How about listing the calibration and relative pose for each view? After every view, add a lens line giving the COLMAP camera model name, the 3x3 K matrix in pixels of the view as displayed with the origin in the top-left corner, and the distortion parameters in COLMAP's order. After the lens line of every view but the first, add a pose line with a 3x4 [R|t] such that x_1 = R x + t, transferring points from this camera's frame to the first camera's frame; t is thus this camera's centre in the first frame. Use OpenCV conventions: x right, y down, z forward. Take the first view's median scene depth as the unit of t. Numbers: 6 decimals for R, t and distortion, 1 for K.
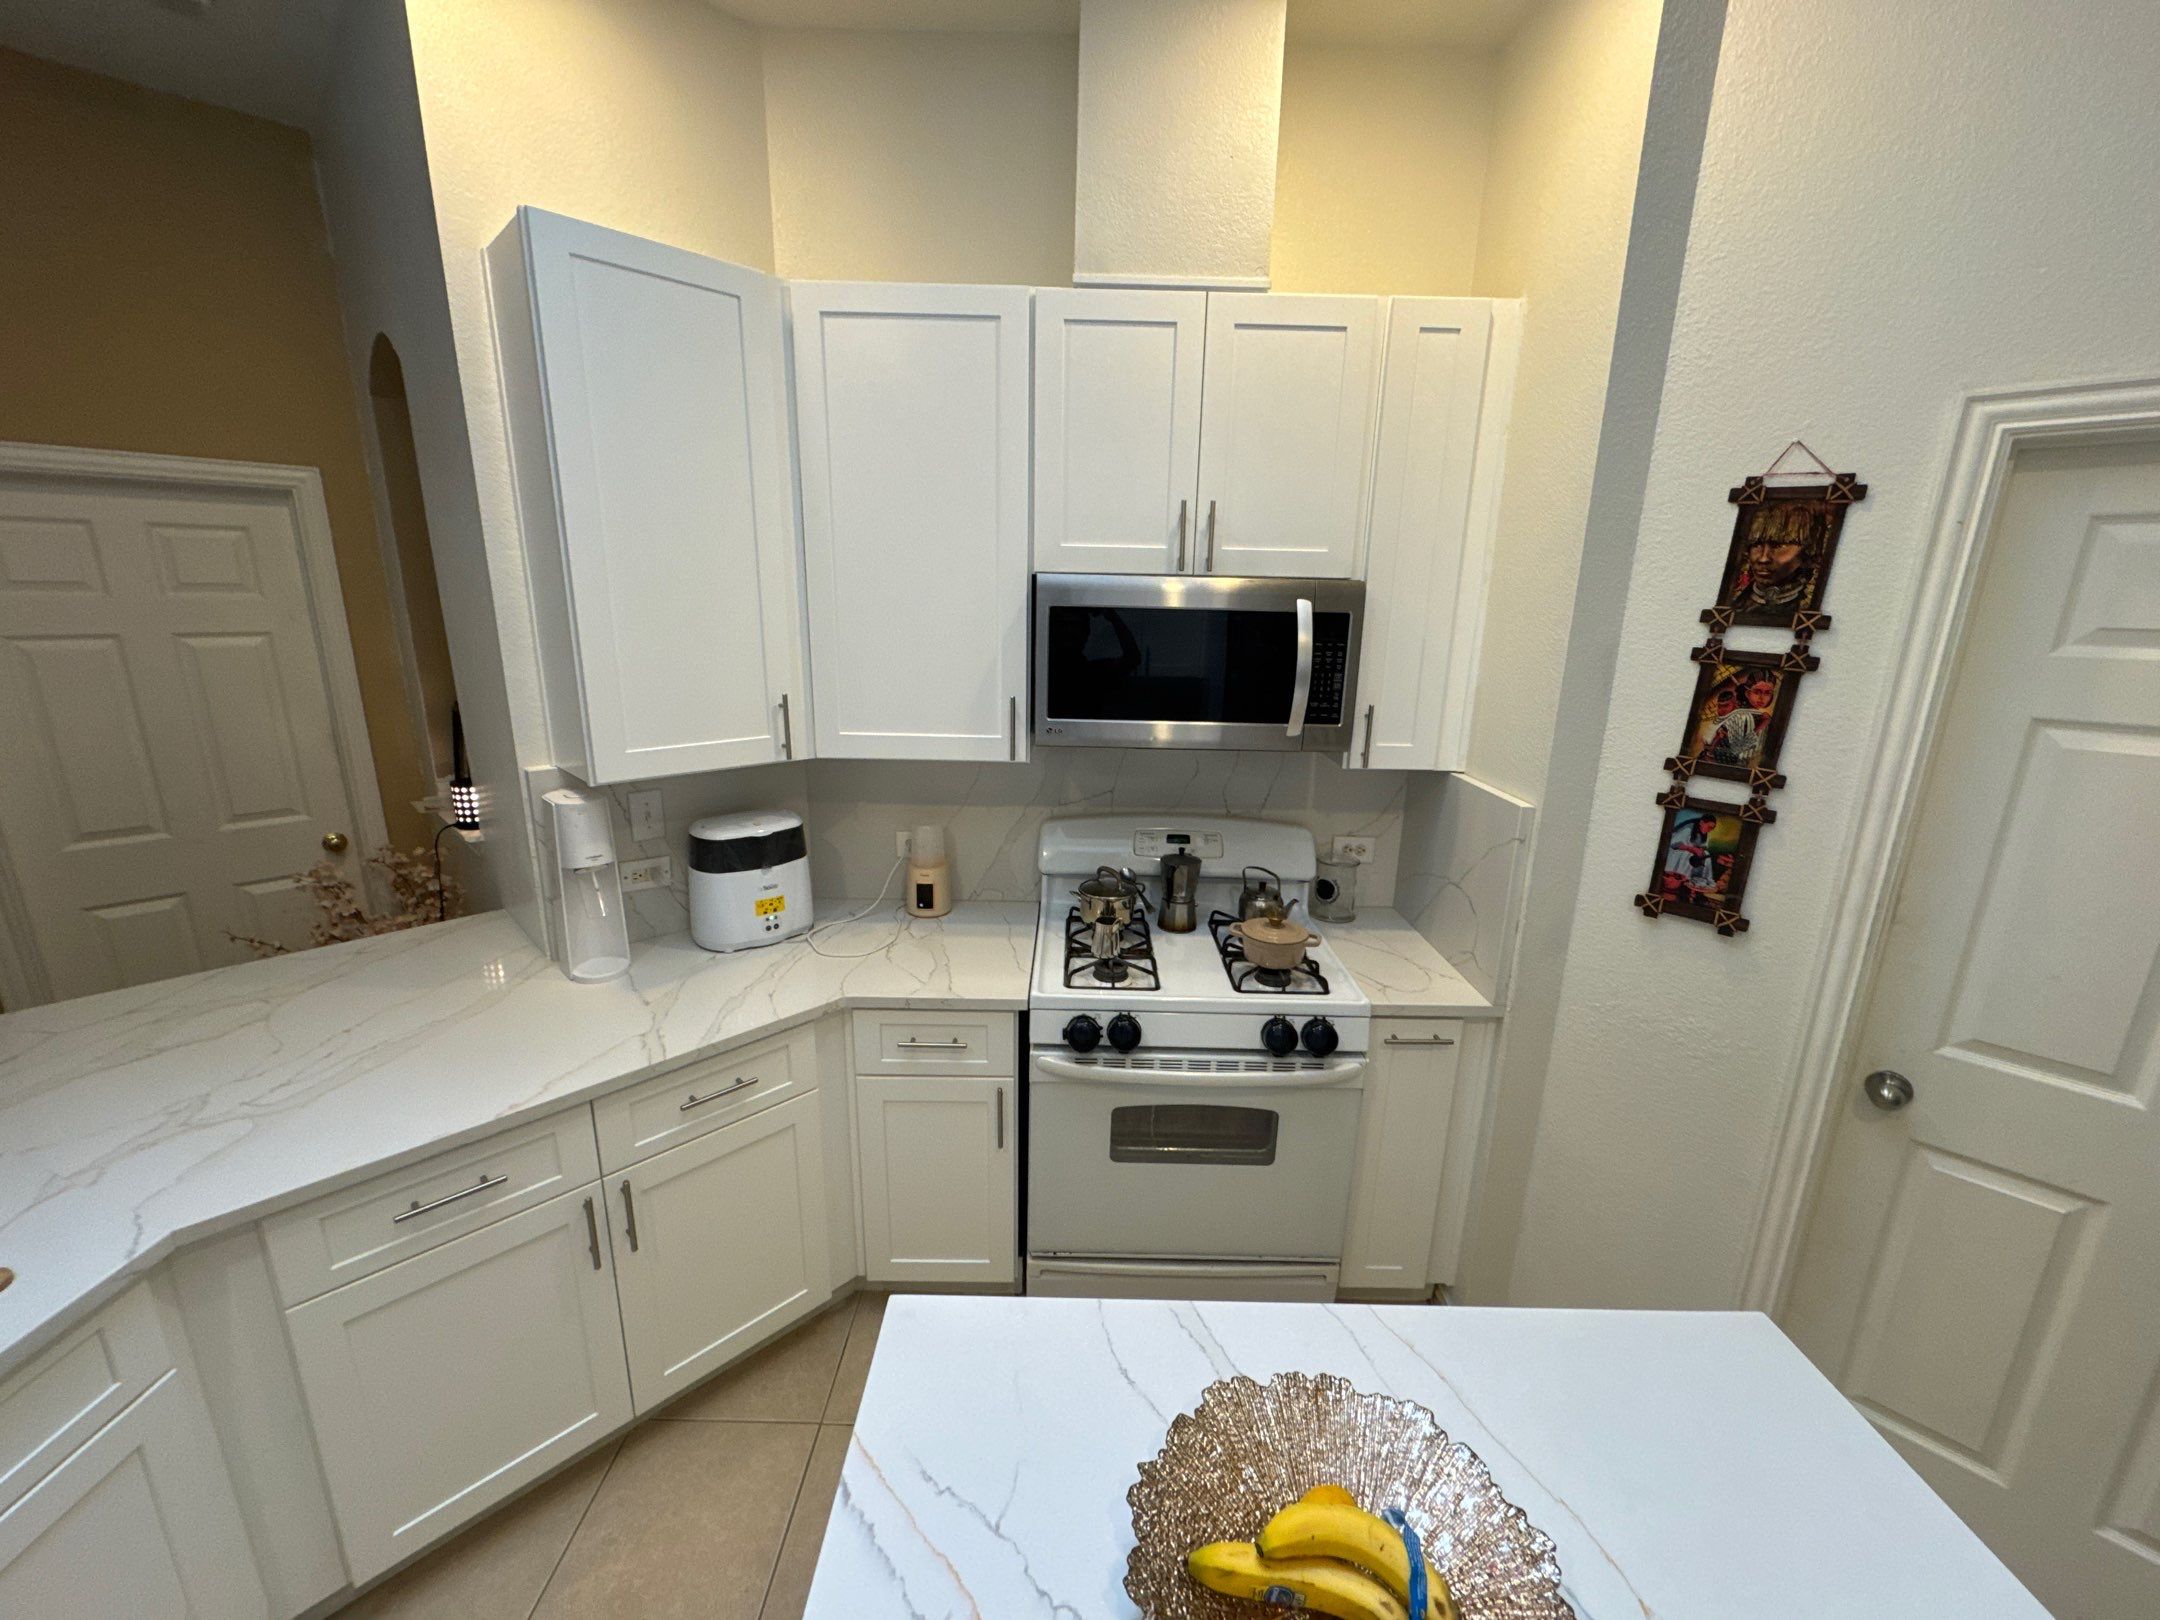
lens RADIAL K [[856.8, 0, 1076.7], [0, 856.8, 812.3], [0, 0, 1]] dist [-0.000453, -0.000461]
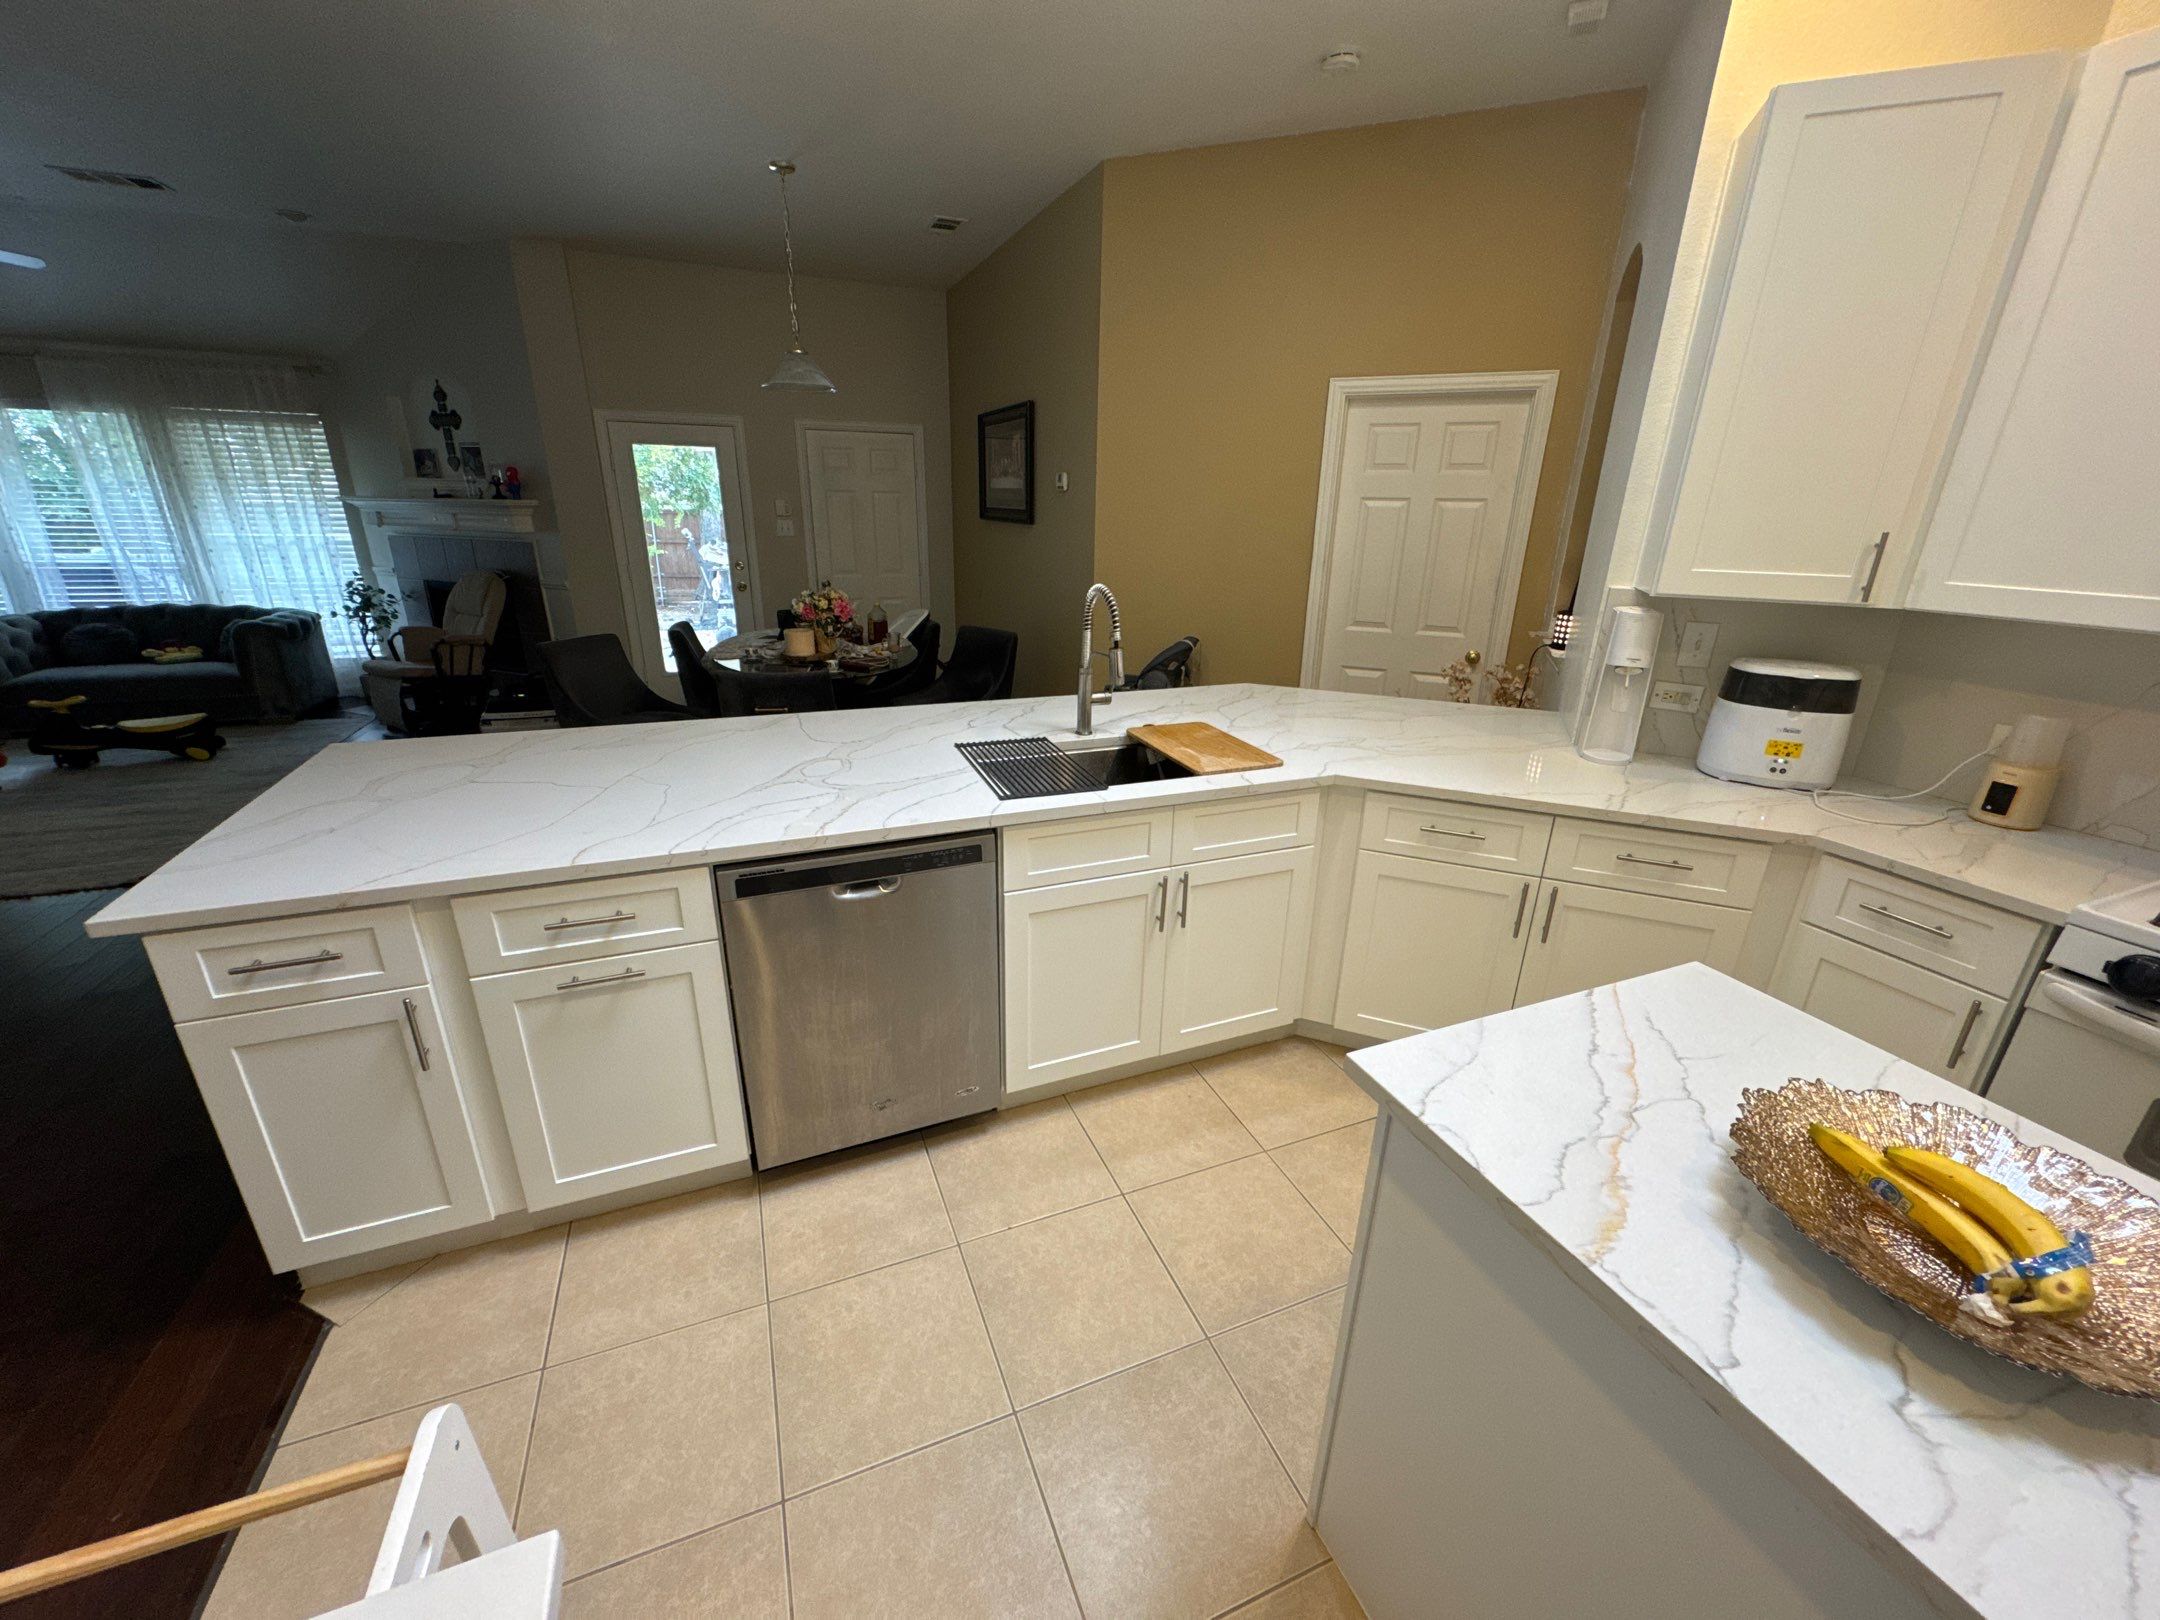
lens RADIAL K [[856.8, 0, 1076.7], [0, 856.8, 812.3], [0, 0, 1]] dist [-0.000453, -0.000461]
pose [[0.380167, 0.303374, -0.873749, 0.267323], [-0.240180, 0.944651, 0.223491, 0.173629], [0.893189, 0.124893, 0.431990, -0.211513]]
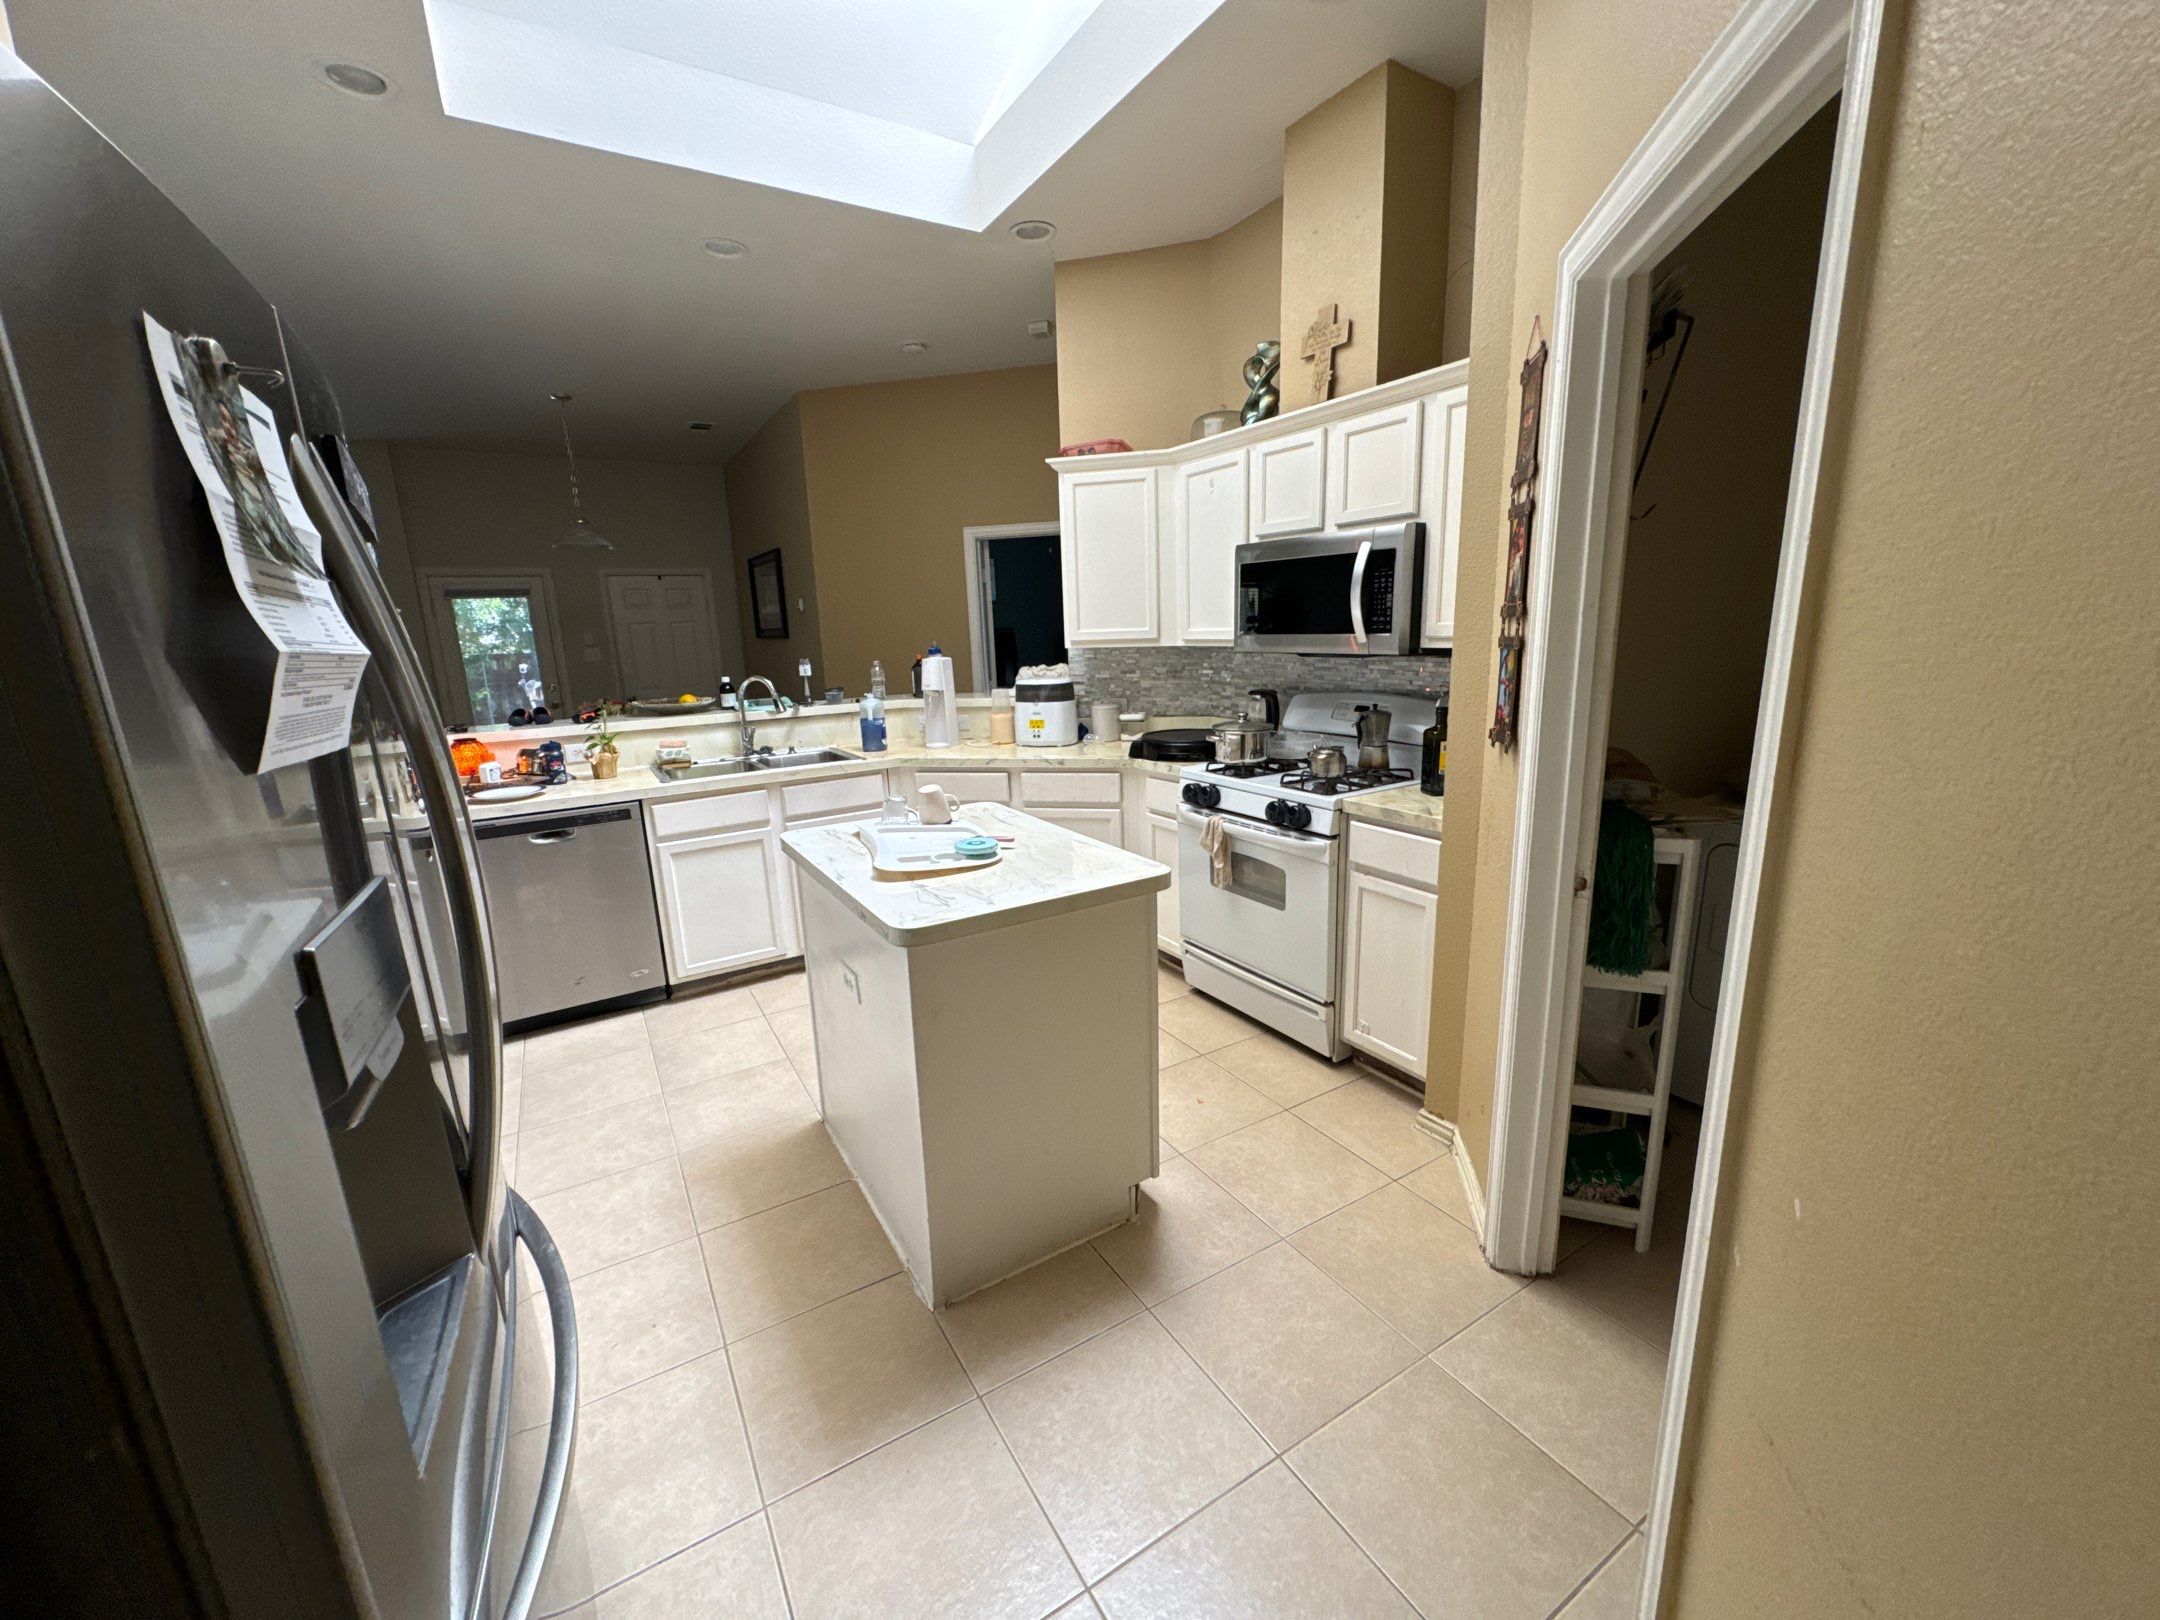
lens RADIAL K [[864.4, 0, 1082.2], [0, 864.4, 792.0], [0, 0, 1]] dist [0.011773, -0.000095]
pose [[0.519291, 0.127500, -0.845033, 1.316357], [-0.168446, 0.984681, 0.045057, 0.215124], [0.837832, 0.118944, 0.532813, -0.091639]]
